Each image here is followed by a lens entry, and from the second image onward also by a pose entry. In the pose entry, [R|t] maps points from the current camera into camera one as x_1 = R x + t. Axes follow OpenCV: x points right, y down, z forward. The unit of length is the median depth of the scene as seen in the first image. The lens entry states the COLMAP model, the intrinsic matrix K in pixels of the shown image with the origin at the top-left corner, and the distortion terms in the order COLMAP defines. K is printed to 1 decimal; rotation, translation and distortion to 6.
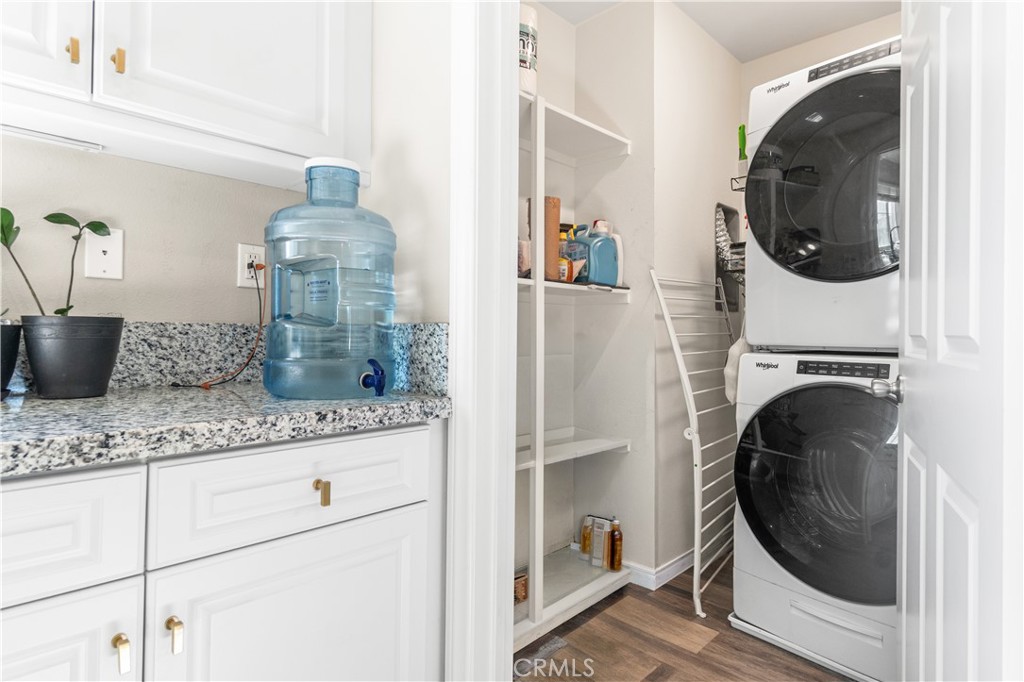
lens RADIAL K [[548.7, 0, 514.1], [0, 548.7, 339.3], [0, 0, 1]] dist [0.003141, -0.004237]
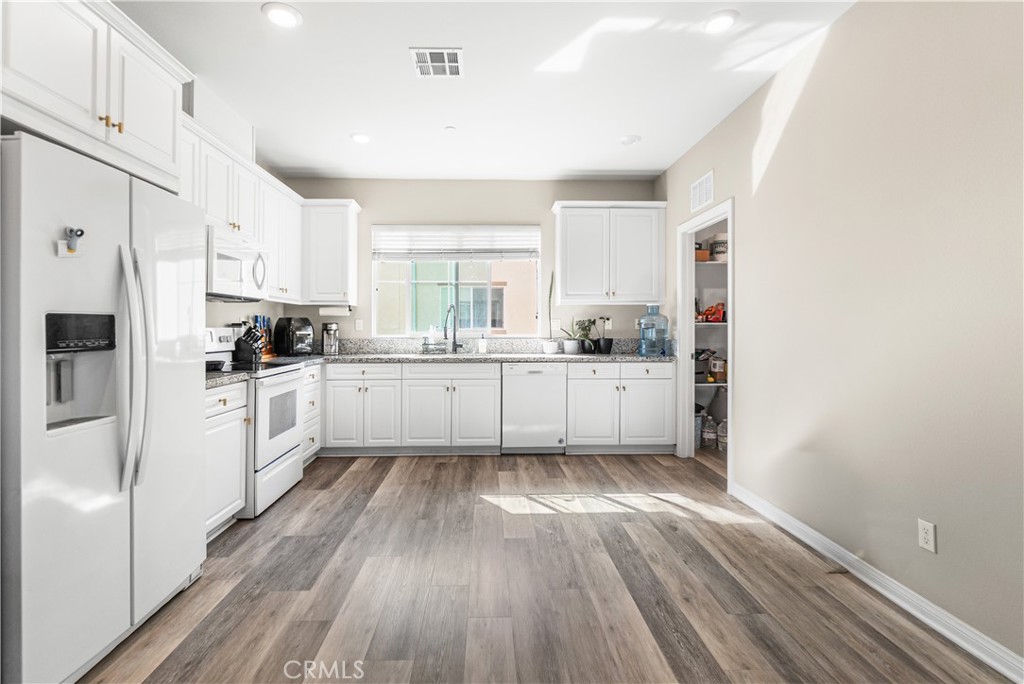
lens RADIAL K [[453.7, 0, 505.9], [0, 453.7, 328.5], [0, 0, 1]] dist [0.000120, -0.000208]
pose [[0.709410, -0.009276, -0.704735, 1.500301], [0.009677, 0.999947, -0.003420, -0.124643], [0.704730, -0.004394, 0.709462, -2.608753]]
